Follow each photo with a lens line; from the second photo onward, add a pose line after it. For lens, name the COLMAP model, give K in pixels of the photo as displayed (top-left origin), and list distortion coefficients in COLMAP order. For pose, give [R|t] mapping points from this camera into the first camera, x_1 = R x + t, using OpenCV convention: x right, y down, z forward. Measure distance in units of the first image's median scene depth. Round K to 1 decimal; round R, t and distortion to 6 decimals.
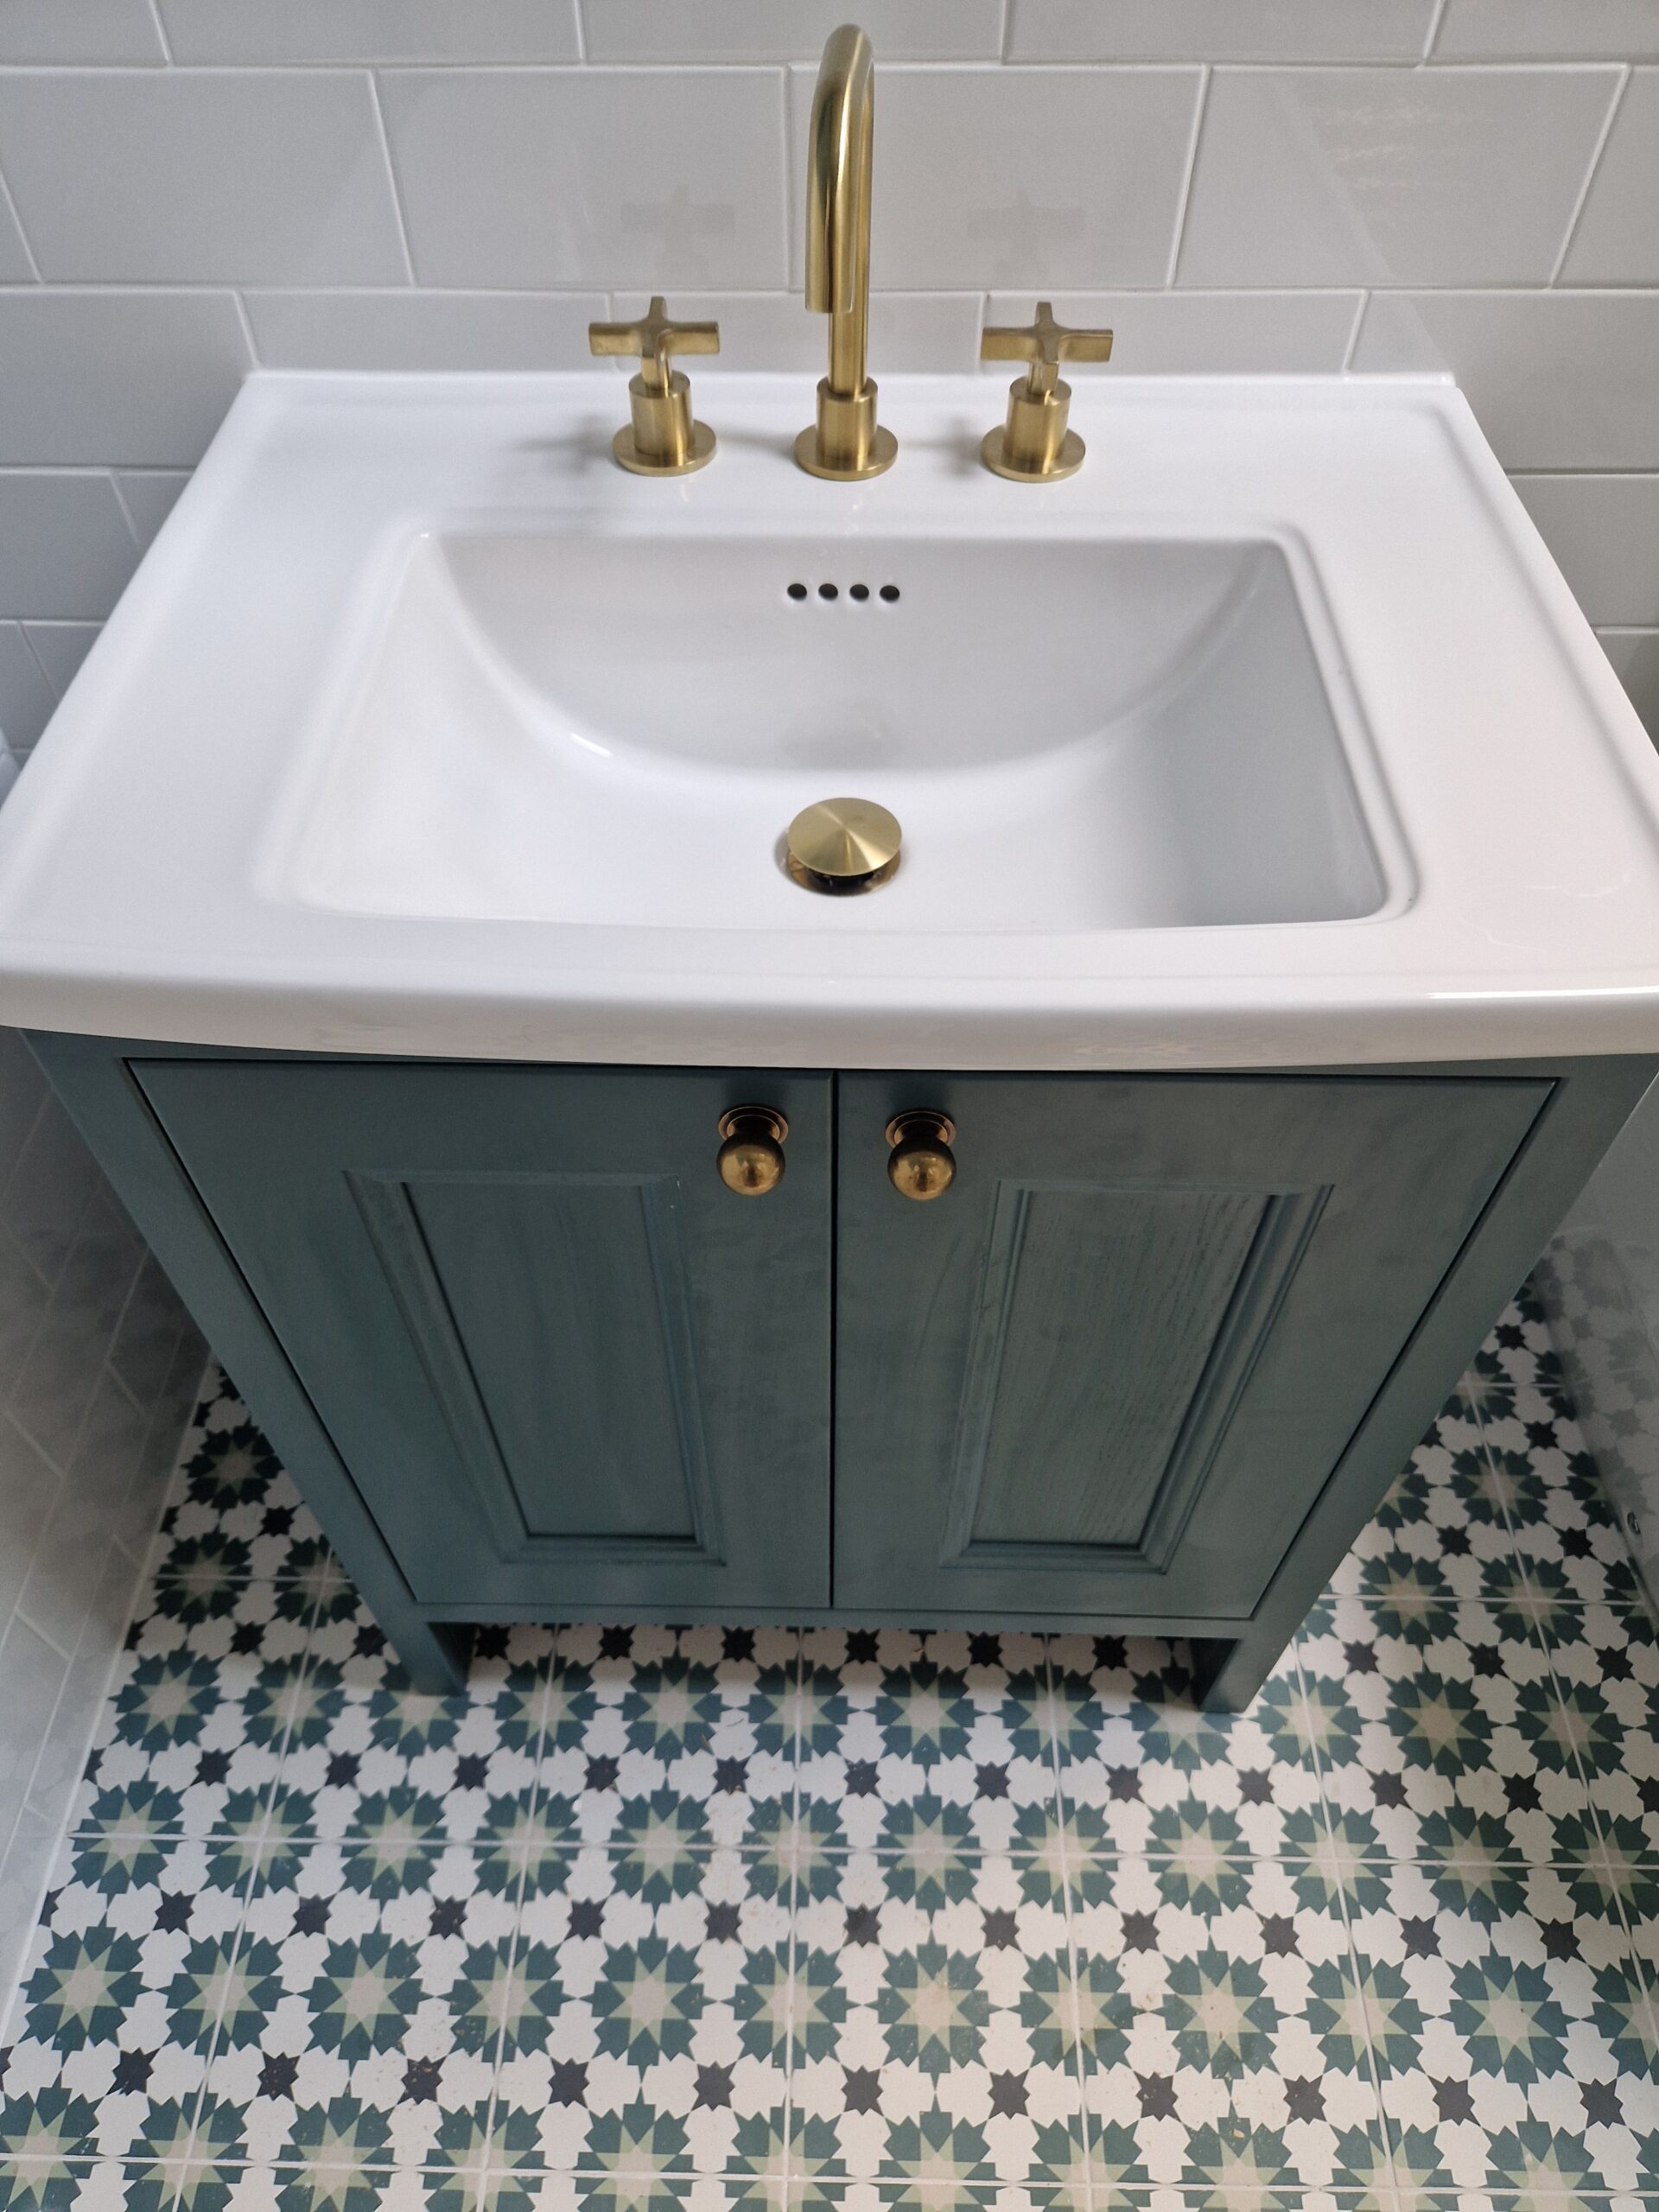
lens RADIAL K [[1507.1, 0, 829.5], [0, 1507.1, 1106.0], [0, 0, 1]] dist [-0.000161, -0.002794]
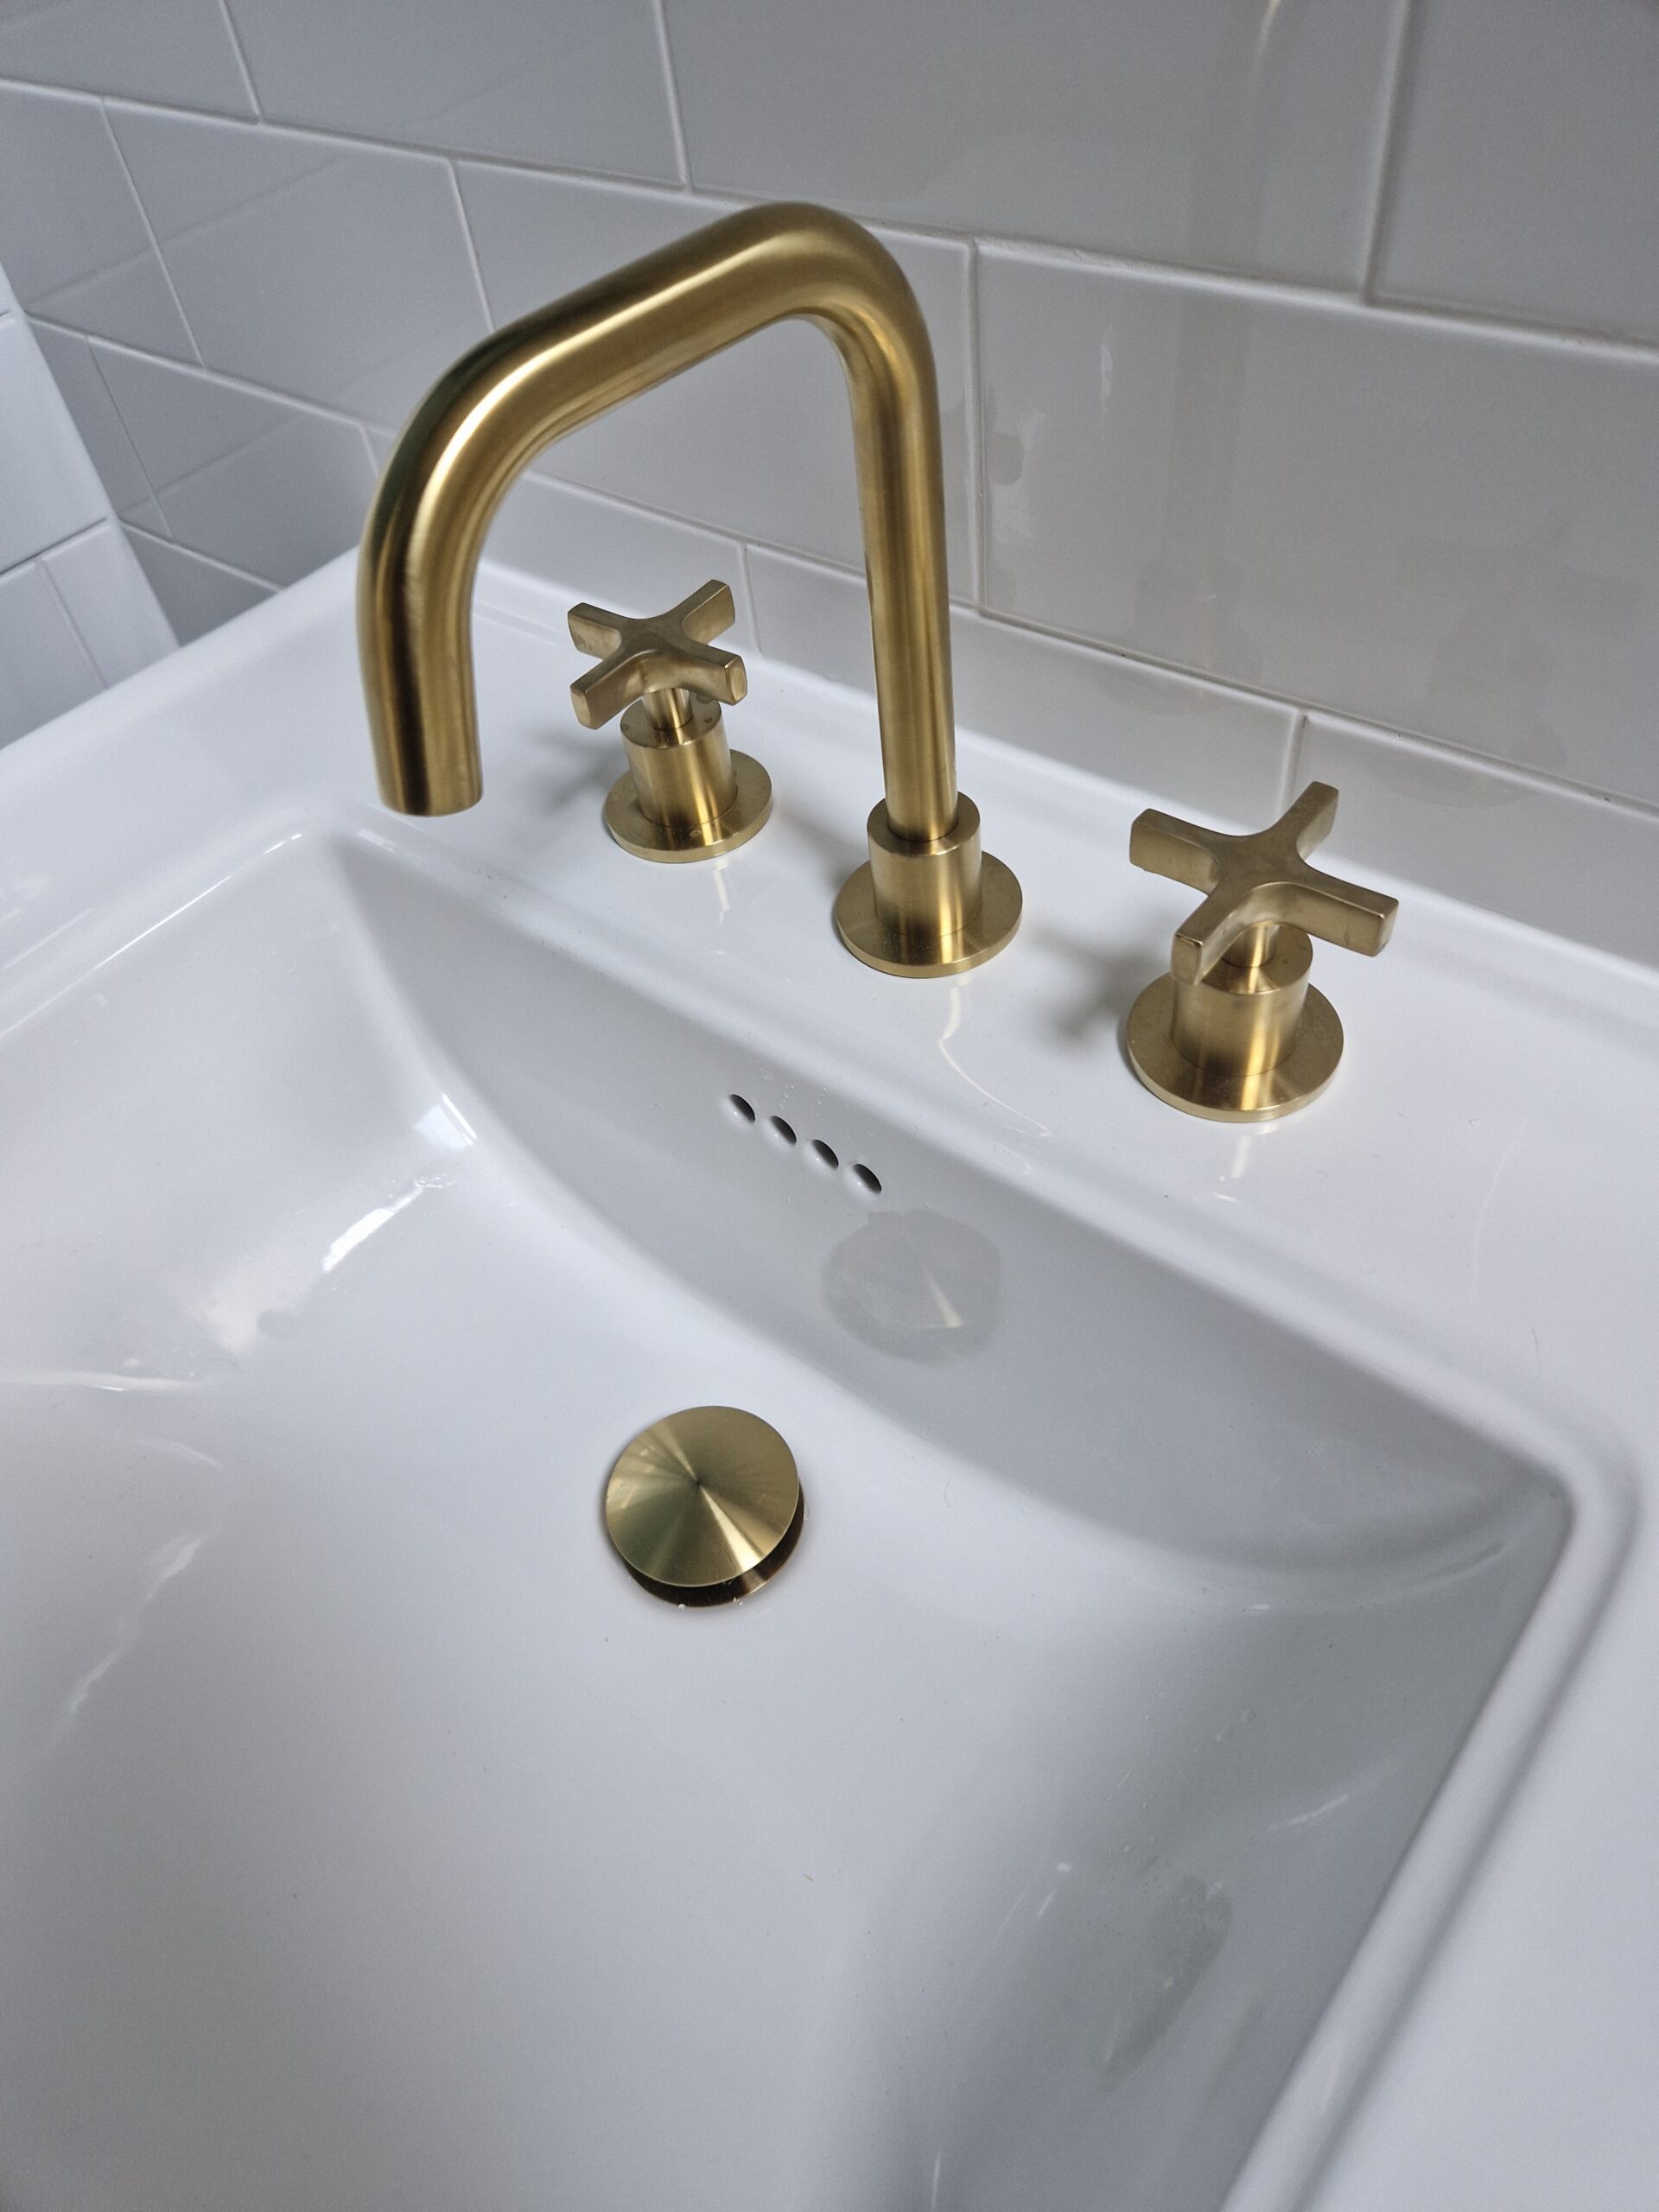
lens RADIAL K [[1538.8, 0, 829.5], [0, 1538.8, 1106.0], [0, 0, 1]] dist [0.007307, 0.003615]
pose [[0.788451, 0.397557, -0.469354, 0.281624], [-0.406662, 0.909411, 0.087163, -0.409177], [0.461489, 0.122145, 0.878697, 0.498357]]
